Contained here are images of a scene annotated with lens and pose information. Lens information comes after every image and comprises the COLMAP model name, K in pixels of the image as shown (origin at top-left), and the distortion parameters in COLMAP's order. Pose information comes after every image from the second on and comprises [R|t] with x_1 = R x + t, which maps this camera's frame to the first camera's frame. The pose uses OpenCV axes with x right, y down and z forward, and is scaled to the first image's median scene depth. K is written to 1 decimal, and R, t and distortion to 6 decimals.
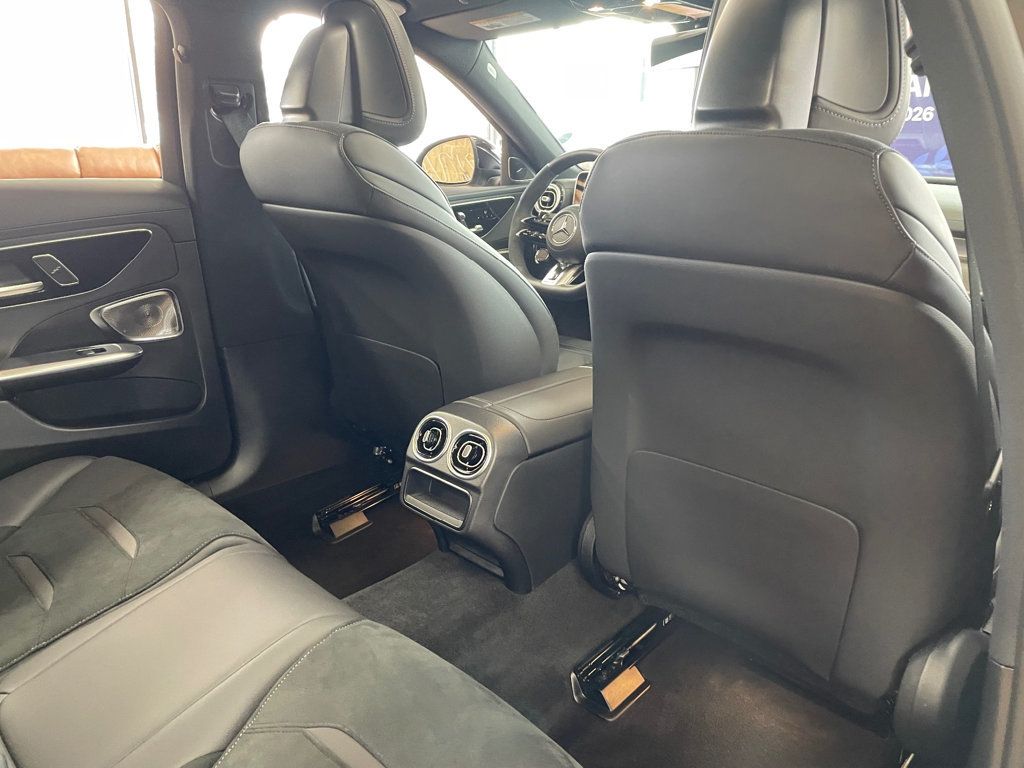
lens RADIAL K [[751.5, 0, 520.0], [0, 751.5, 386.9], [0, 0, 1]] dist [0.079779, -0.109434]
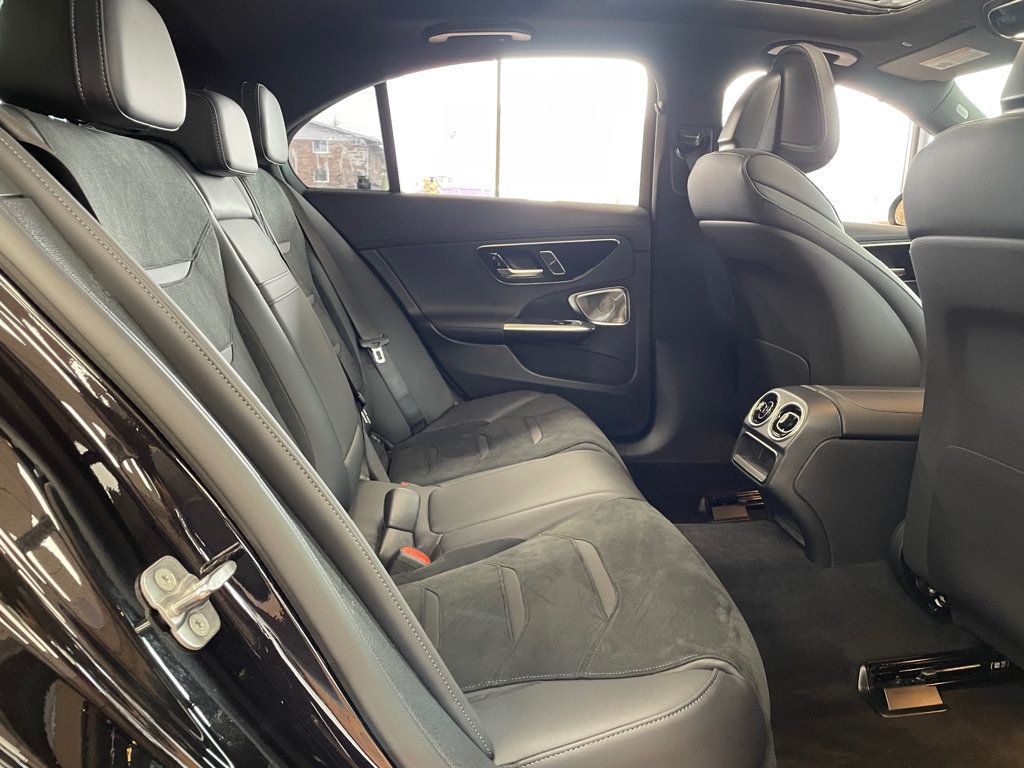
lens RADIAL K [[751.5, 0, 520.0], [0, 751.5, 386.9], [0, 0, 1]] dist [0.079779, -0.109434]
pose [[0.766796, 0.152841, -0.623429, 0.288982], [-0.214405, 0.976442, -0.024324, 0.133568], [0.605024, 0.152318, 0.781502, -0.123776]]
